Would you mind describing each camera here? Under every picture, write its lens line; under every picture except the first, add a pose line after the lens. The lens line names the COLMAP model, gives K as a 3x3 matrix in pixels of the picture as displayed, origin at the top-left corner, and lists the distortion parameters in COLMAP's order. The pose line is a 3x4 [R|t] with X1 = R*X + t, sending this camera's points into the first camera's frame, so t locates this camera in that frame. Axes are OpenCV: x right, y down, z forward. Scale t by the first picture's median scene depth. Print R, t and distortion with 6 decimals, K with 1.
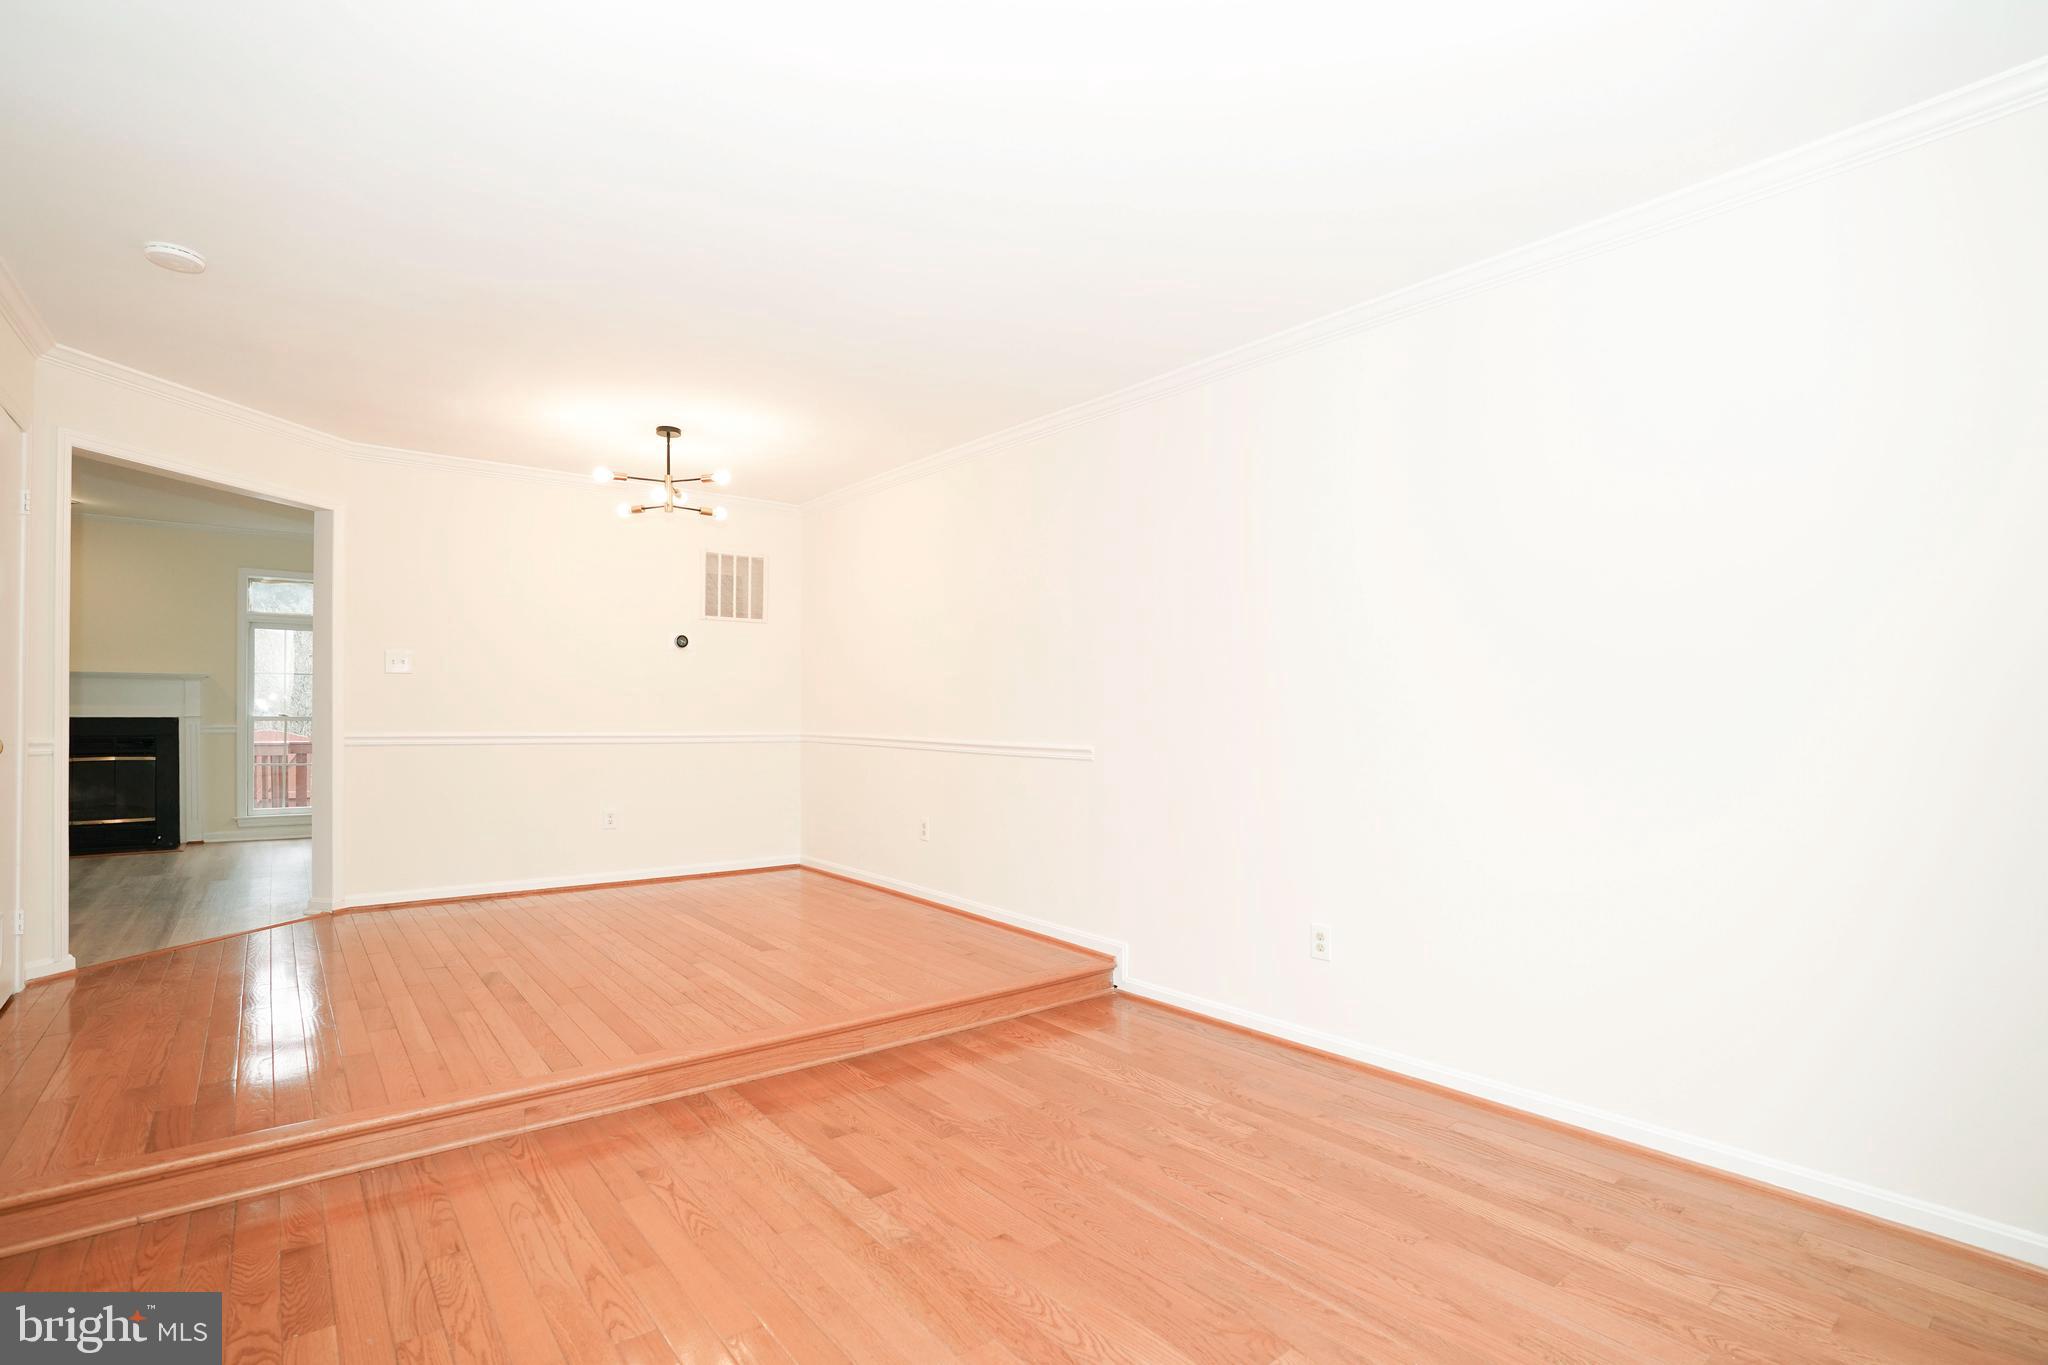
lens RADIAL K [[961.6, 0, 1055.0], [0, 961.6, 712.8], [0, 0, 1]] dist [-0.059140, 0.022280]
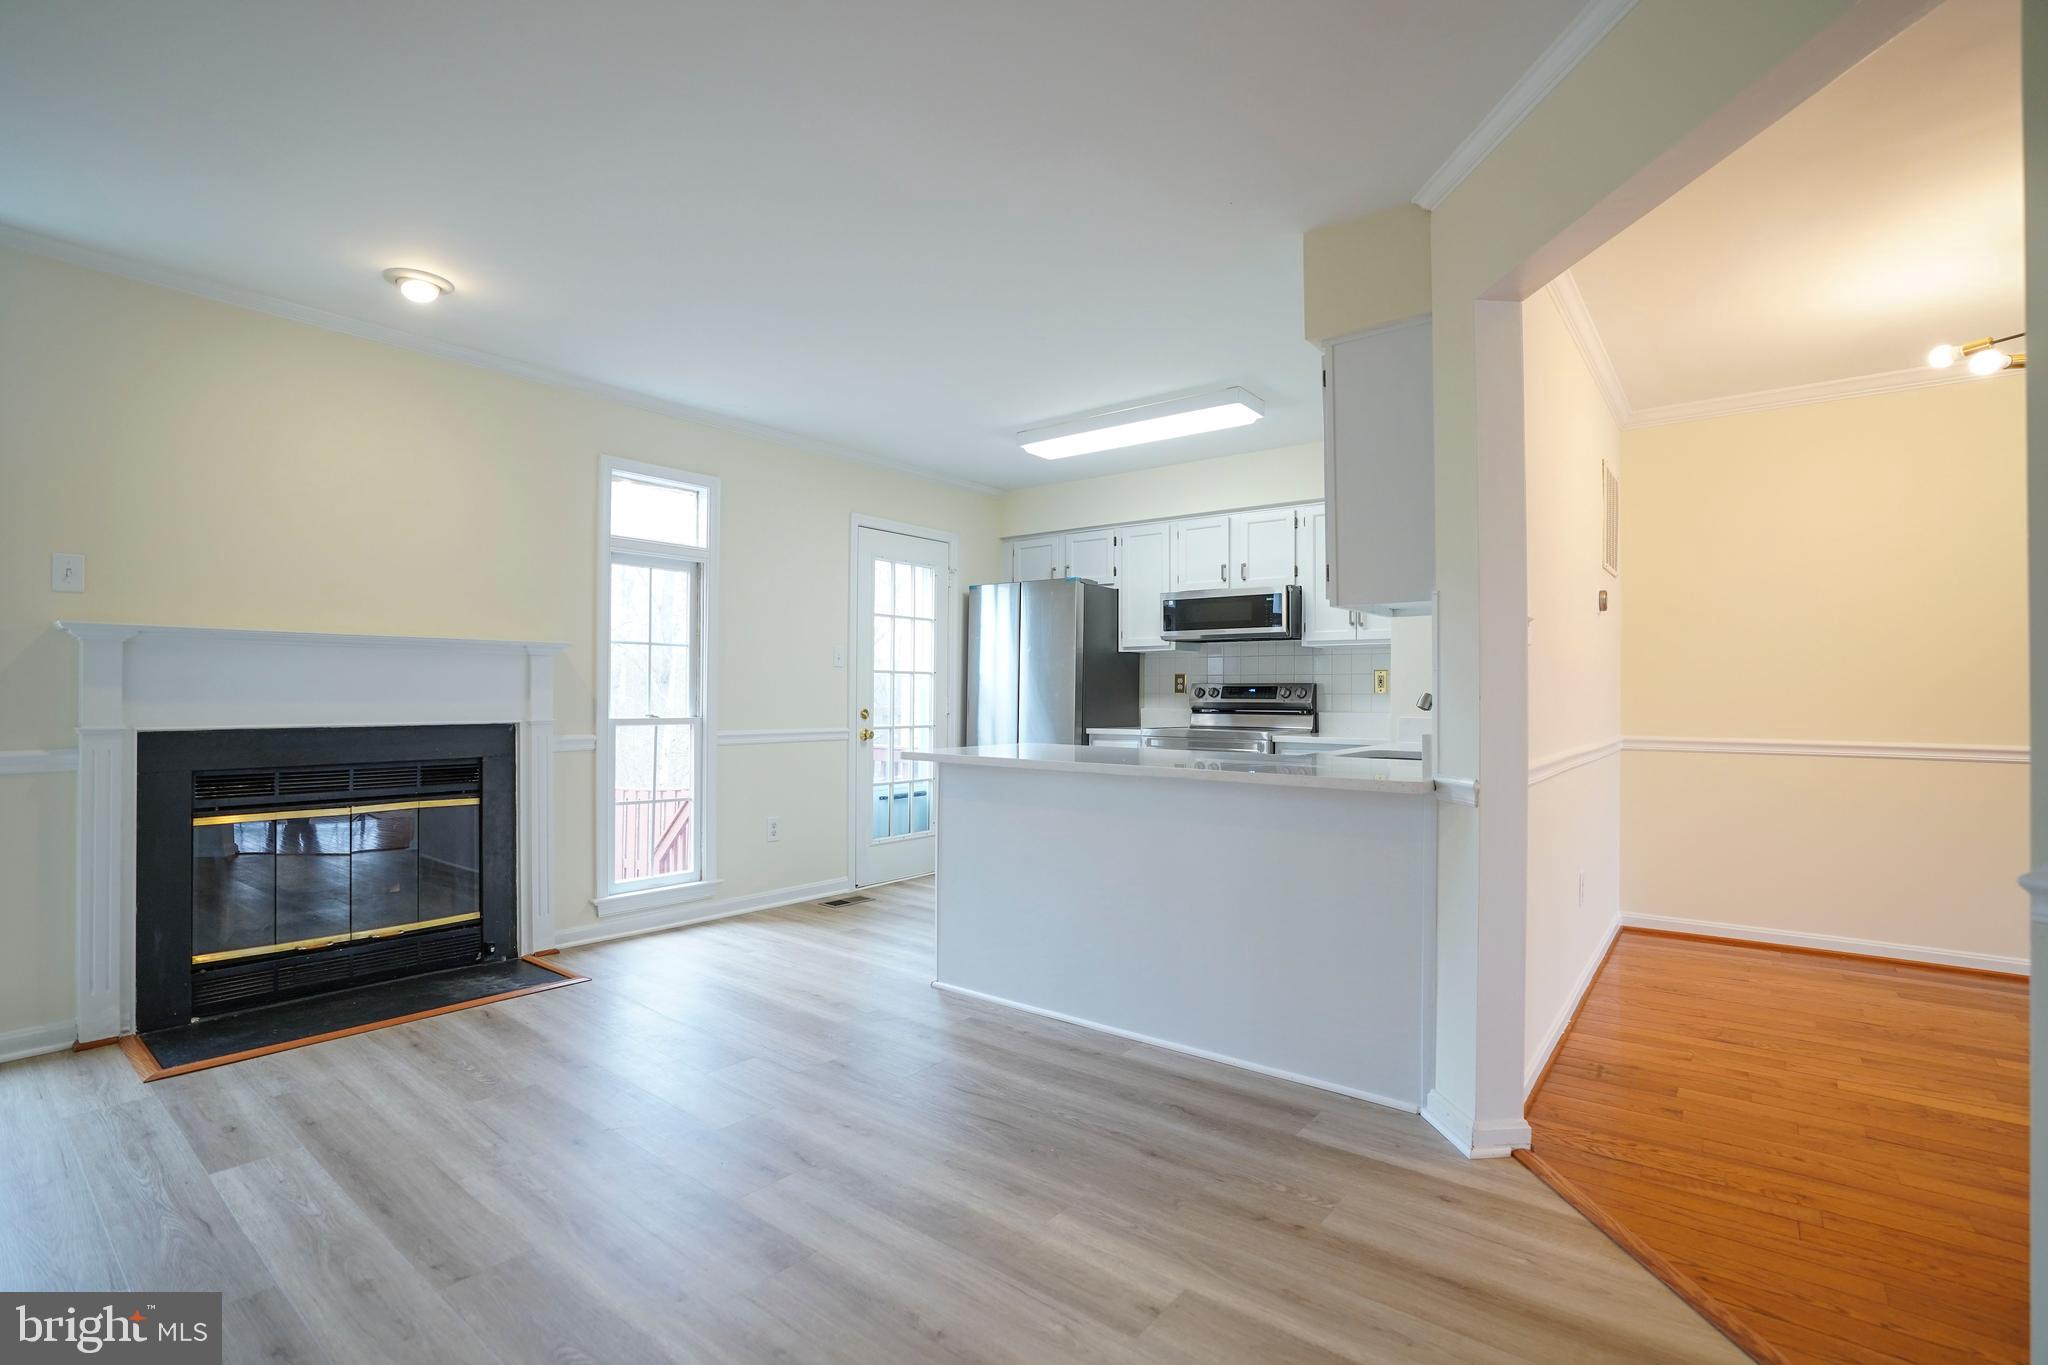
lens RADIAL K [[961.6, 0, 1020.9], [0, 961.6, 690.4], [0, 0, 1]] dist [-0.059140, 0.022280]
pose [[0.984358, -0.004326, 0.176129, -0.935251], [0.005055, 0.999980, -0.003692, -0.012470], [-0.176110, 0.004524, 0.984360, 0.511107]]
